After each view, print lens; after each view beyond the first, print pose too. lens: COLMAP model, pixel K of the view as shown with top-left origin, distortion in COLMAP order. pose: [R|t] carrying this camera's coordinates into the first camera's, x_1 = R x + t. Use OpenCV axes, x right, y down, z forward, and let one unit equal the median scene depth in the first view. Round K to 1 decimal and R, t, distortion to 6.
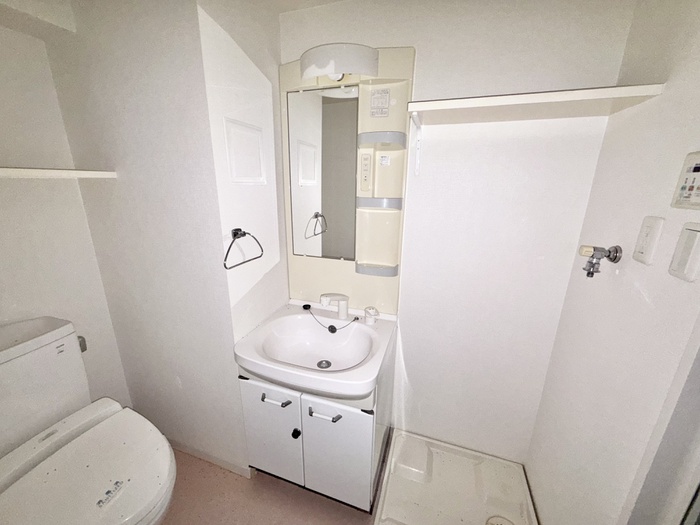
lens RADIAL K [[277.8, 0, 346.9], [0, 277.8, 261.8], [0, 0, 1]] dist [0.000119, -0.000295]
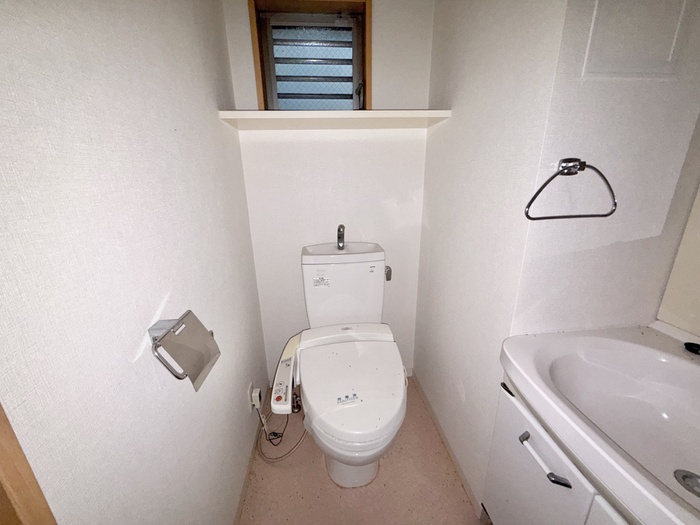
lens RADIAL K [[277.8, 0, 346.8], [0, 277.8, 263.4], [0, 0, 1]] dist [0.000119, -0.000295]
pose [[0.407140, 0.247835, -0.879099, -0.013652], [-0.224806, 0.960065, 0.166546, 0.100400], [0.885268, 0.129819, 0.446595, 0.324885]]
